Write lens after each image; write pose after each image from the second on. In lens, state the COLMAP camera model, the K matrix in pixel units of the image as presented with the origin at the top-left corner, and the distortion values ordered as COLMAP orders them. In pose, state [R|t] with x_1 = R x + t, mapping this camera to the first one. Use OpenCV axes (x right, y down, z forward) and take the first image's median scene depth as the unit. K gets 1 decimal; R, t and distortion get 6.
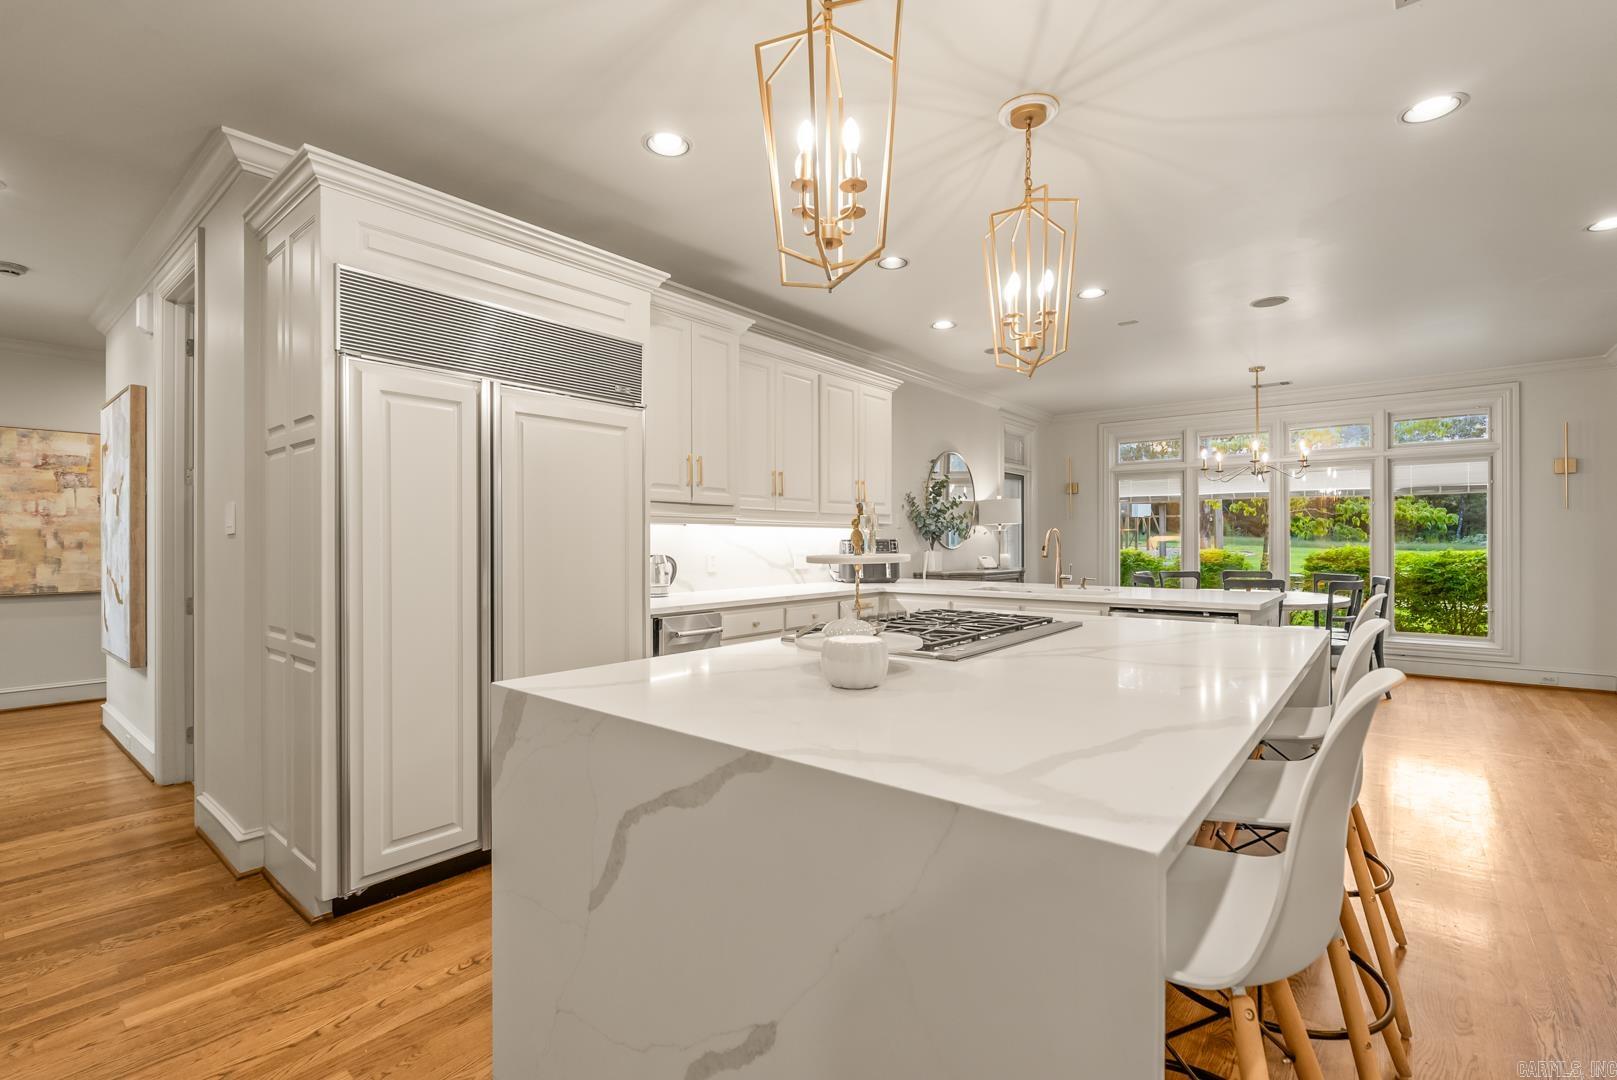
lens RADIAL K [[725.2, 0, 808.5], [0, 725.2, 540.0], [0, 0, 1]] dist [-0.001914, 0.000098]
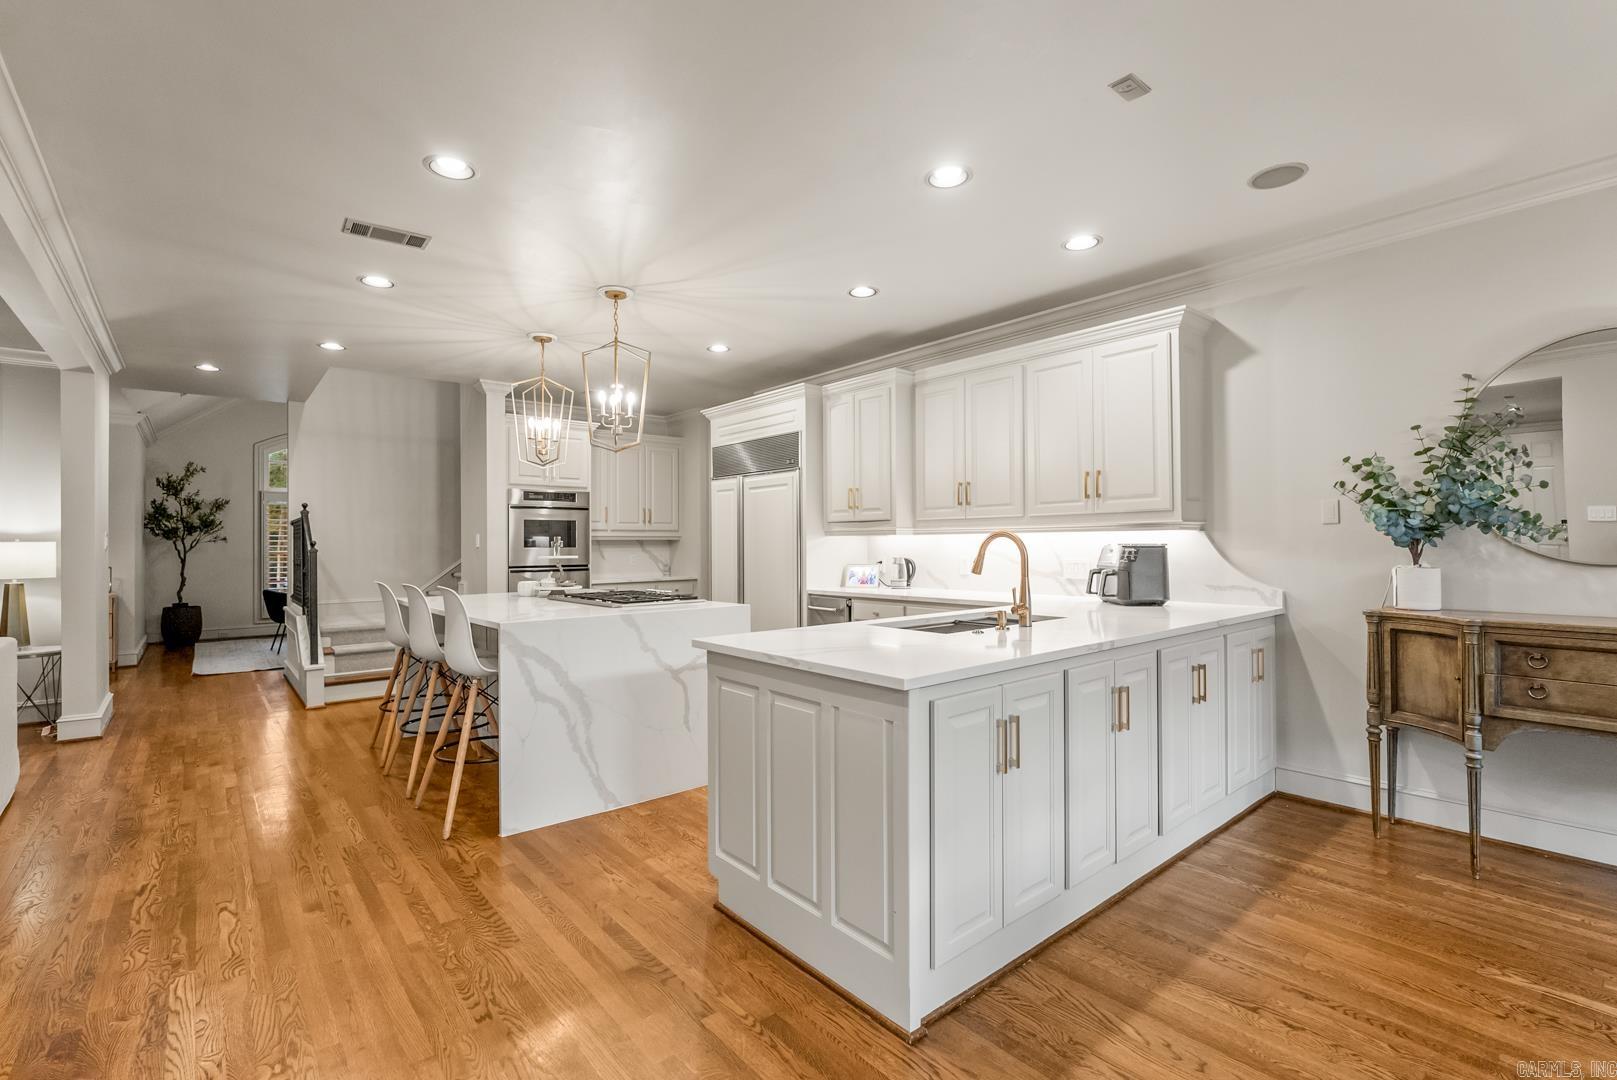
lens RADIAL K [[725.2, 0, 808.5], [0, 725.2, 540.0], [0, 0, 1]] dist [-0.001914, 0.000098]
pose [[-0.185737, -0.002055, -0.982597, 1.232189], [0.011145, 0.999929, -0.004198, -0.009172], [0.982536, -0.011730, -0.185701, 1.163584]]
